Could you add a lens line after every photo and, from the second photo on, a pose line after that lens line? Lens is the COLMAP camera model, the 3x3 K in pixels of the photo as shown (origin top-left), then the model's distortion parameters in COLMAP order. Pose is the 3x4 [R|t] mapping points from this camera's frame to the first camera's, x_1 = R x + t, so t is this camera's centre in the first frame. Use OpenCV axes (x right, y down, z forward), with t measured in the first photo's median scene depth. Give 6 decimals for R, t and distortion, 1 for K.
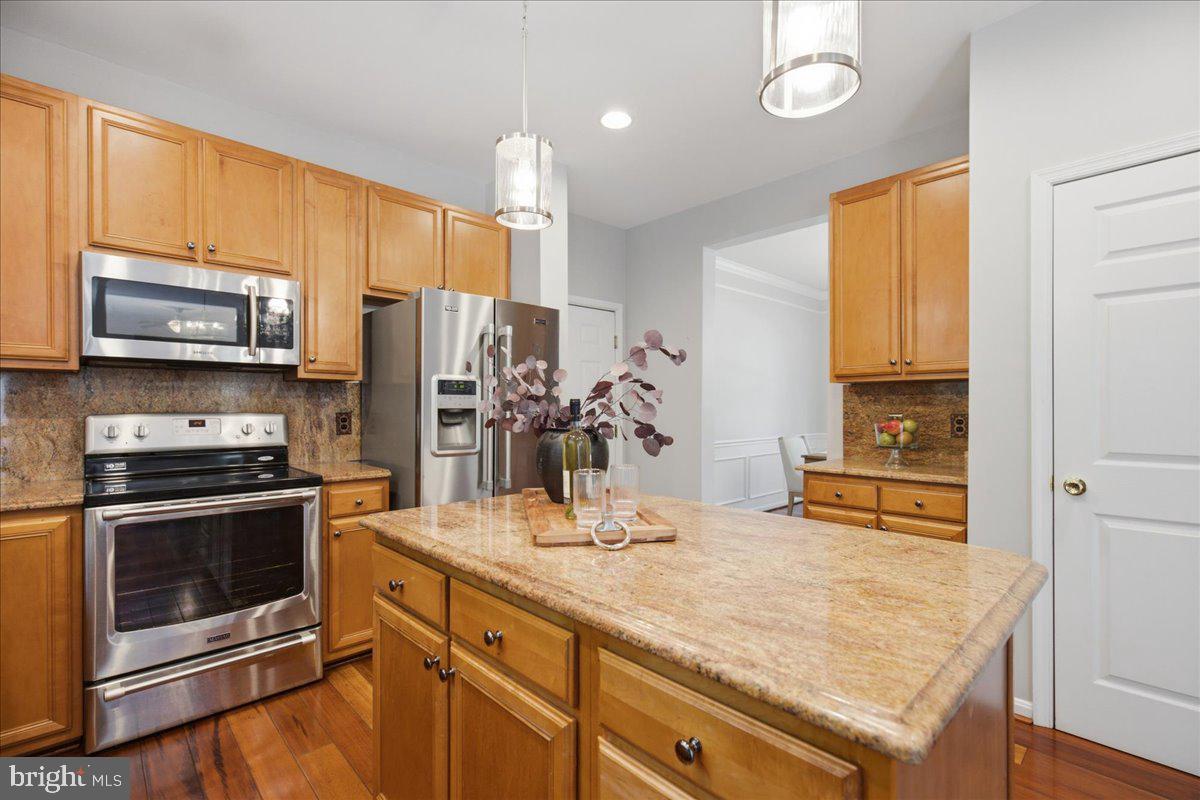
lens RADIAL K [[536.4, 0, 603.7], [0, 536.4, 411.4], [0, 0, 1]] dist [0.002838, -0.000574]
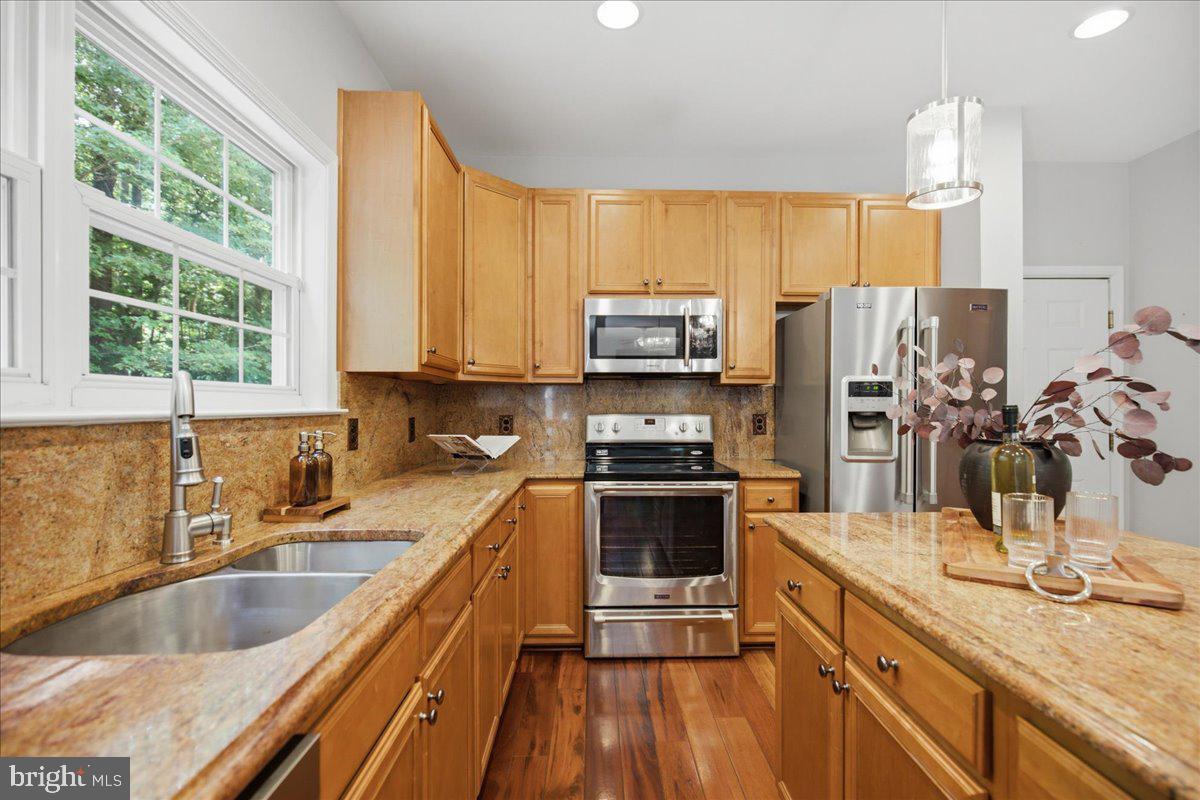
lens RADIAL K [[548.6, 0, 606.3], [0, 548.6, 404.9], [0, 0, 1]] dist [0.001186, -0.000740]
pose [[0.736777, 0.000307, -0.676136, 0.042669], [-0.005285, 0.999972, -0.005305, -0.011801], [0.676115, 0.007482, 0.736758, -0.018790]]
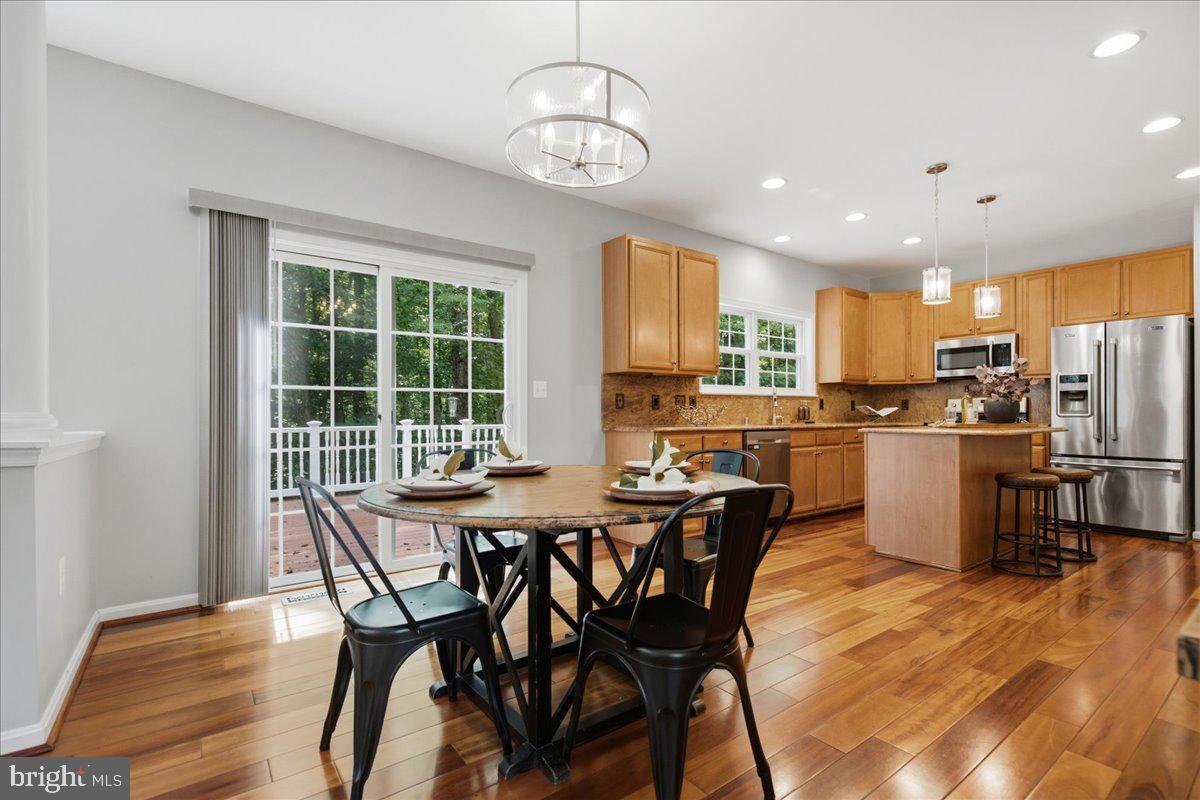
lens RADIAL K [[551.5, 0, 599.3], [0, 551.5, 411.1], [0, 0, 1]] dist [0.002150, -0.000417]
pose [[-0.126036, -0.003761, -0.992019, 2.153642], [-0.004104, 0.999986, -0.003269, 0.092518], [0.992017, 0.003659, -0.126049, -0.413175]]
